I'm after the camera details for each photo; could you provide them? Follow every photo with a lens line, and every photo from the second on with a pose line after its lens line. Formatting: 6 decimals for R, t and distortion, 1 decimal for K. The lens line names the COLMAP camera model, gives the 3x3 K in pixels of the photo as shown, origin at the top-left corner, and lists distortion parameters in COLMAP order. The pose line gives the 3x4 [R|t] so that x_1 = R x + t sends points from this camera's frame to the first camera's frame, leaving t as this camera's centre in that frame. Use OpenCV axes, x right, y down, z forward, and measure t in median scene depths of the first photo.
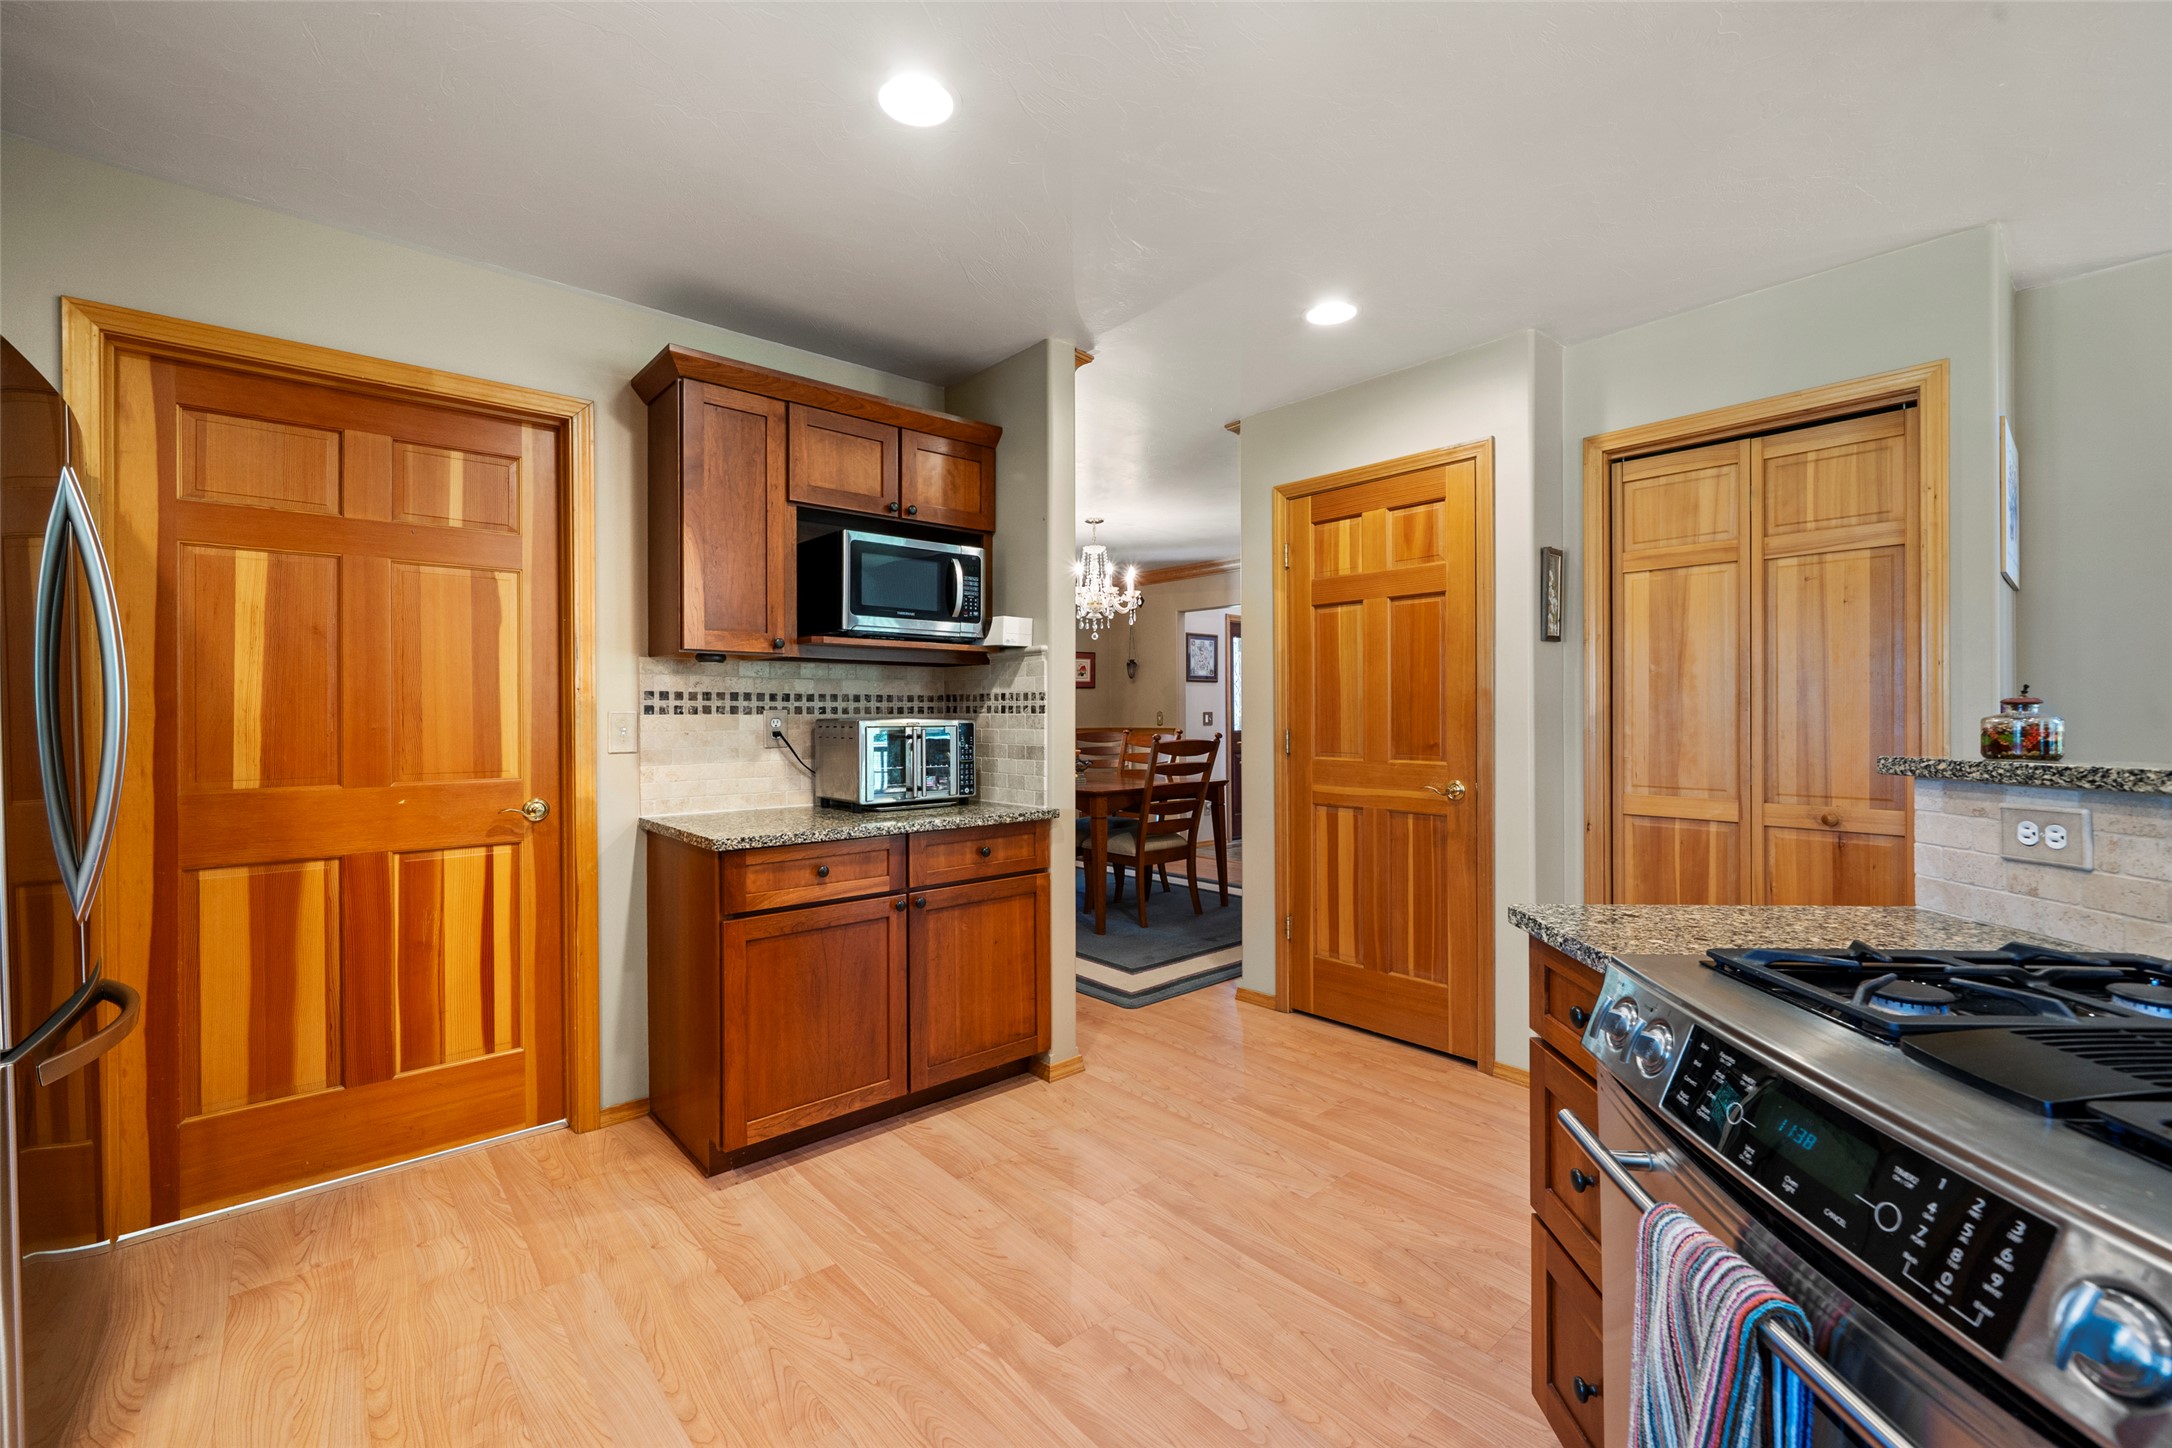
lens RADIAL K [[906.3, 0, 1084.5], [0, 906.3, 715.6], [0, 0, 1]] dist [-0.001407, -0.000121]
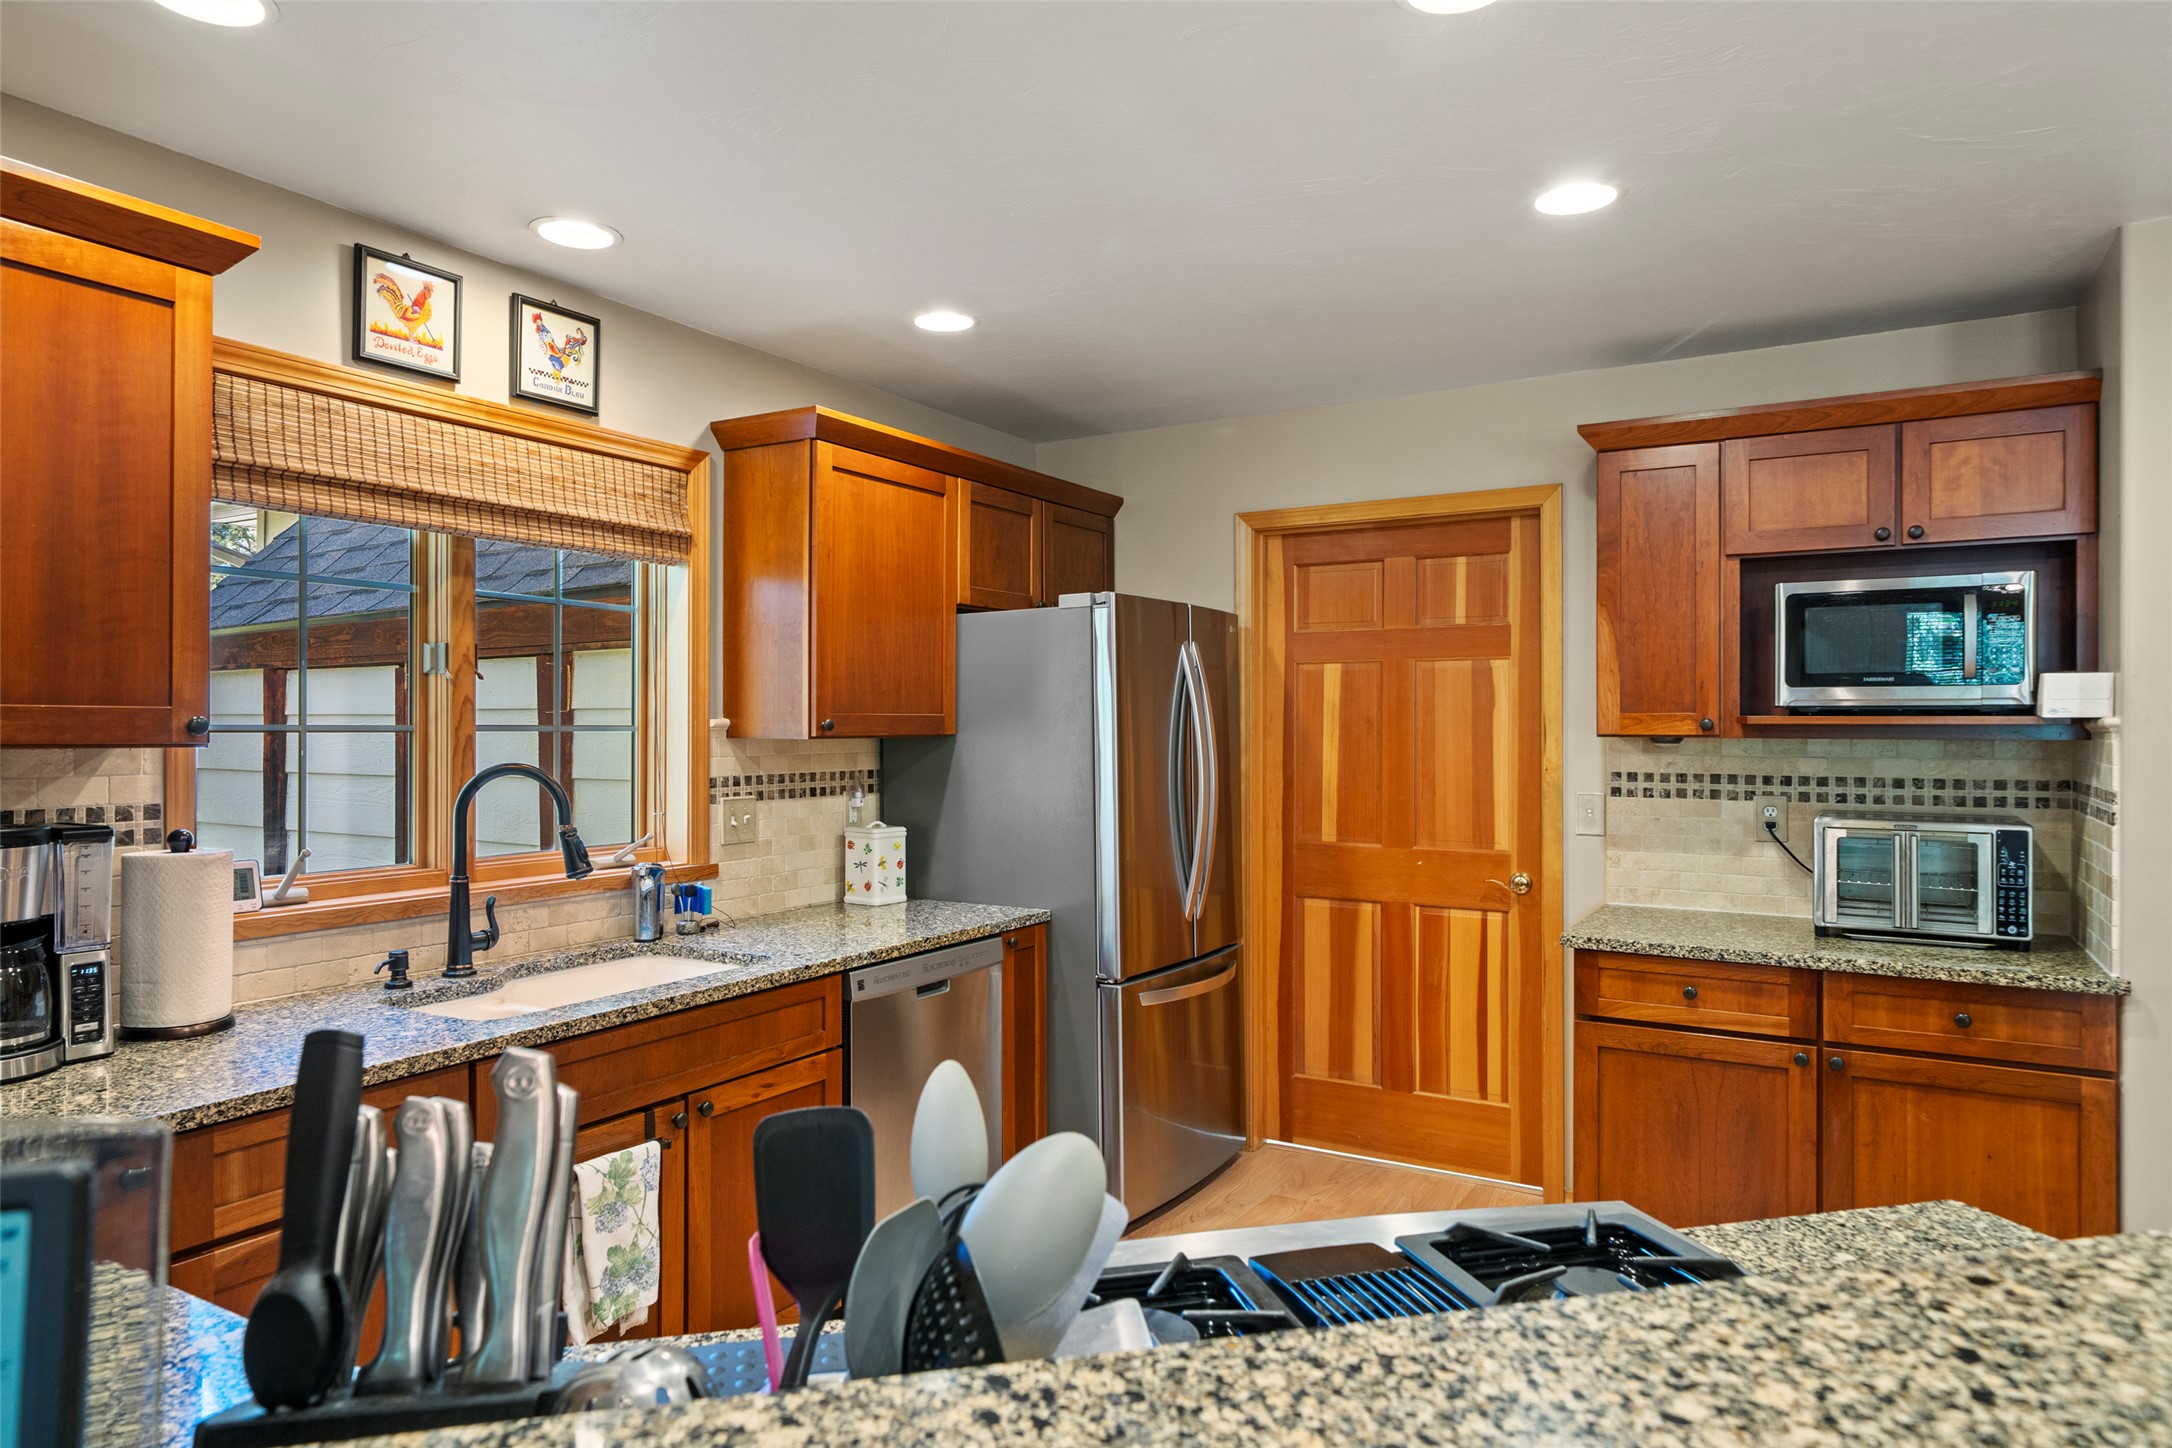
lens RADIAL K [[1306.5, 0, 1070.4], [0, 1306.5, 724.9], [0, 0, 1]] dist [-0.000956, 0.001429]
pose [[0.301583, 0.005155, -0.953426, 0.644332], [-0.003071, 0.999985, 0.004435, -0.079769], [0.953435, 0.001590, 0.301594, 0.041323]]
